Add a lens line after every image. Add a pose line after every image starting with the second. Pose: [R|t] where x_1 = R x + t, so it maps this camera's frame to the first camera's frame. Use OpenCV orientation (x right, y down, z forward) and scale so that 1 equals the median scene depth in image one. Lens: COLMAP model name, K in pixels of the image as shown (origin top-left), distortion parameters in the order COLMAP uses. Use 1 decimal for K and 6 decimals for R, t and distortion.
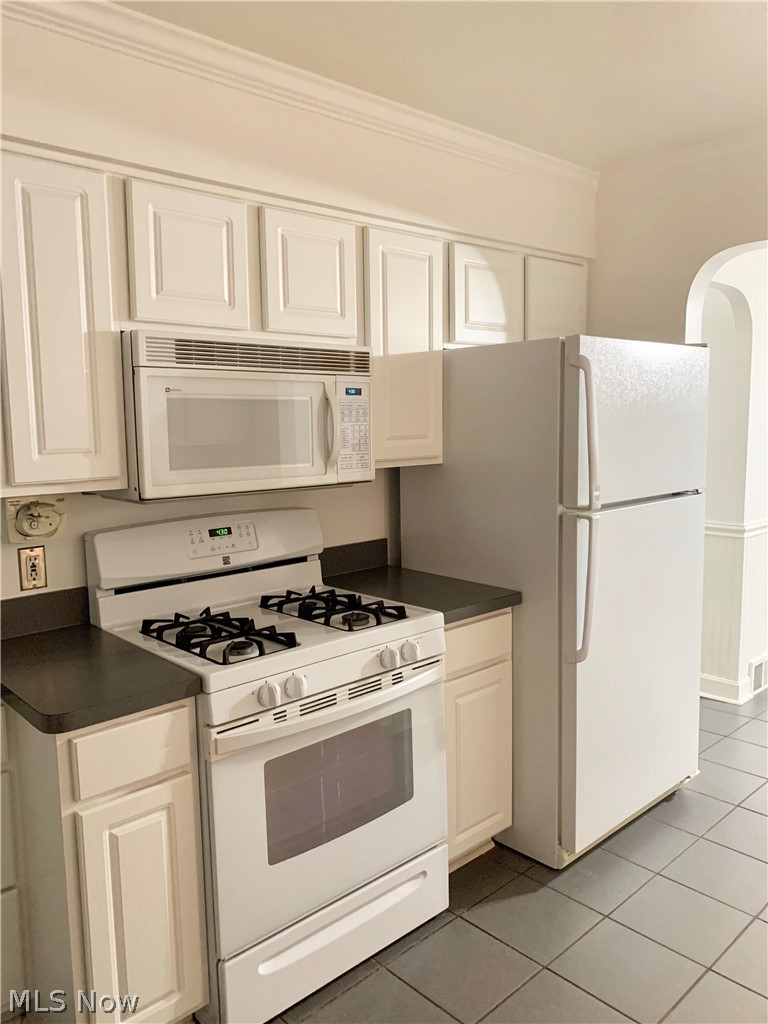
lens RADIAL K [[786.0, 0, 388.1], [0, 786.0, 510.3], [0, 0, 1]] dist [0.046346, -0.046172]
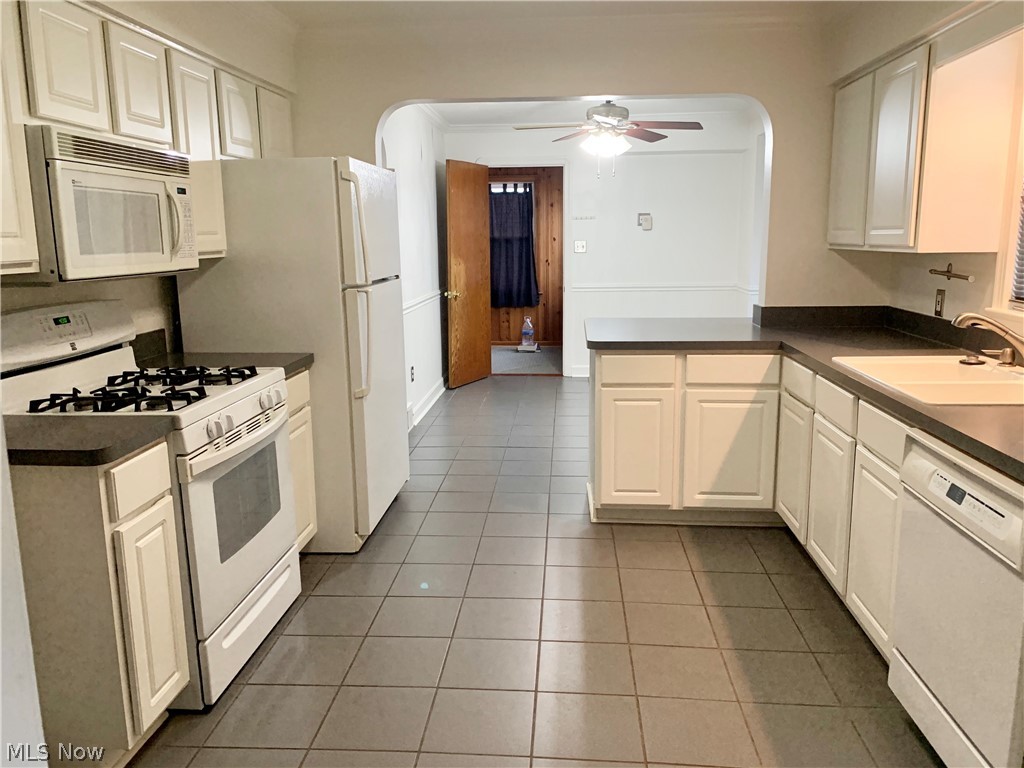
lens RADIAL K [[786.0, 0, 510.1], [0, 786.0, 380.2], [0, 0, 1]] dist [0.046346, -0.046172]
pose [[0.740150, -0.120434, 0.661569, -0.536685], [0.085043, 0.992696, 0.085569, 0.074504], [-0.667042, -0.007072, 0.744986, -0.227182]]
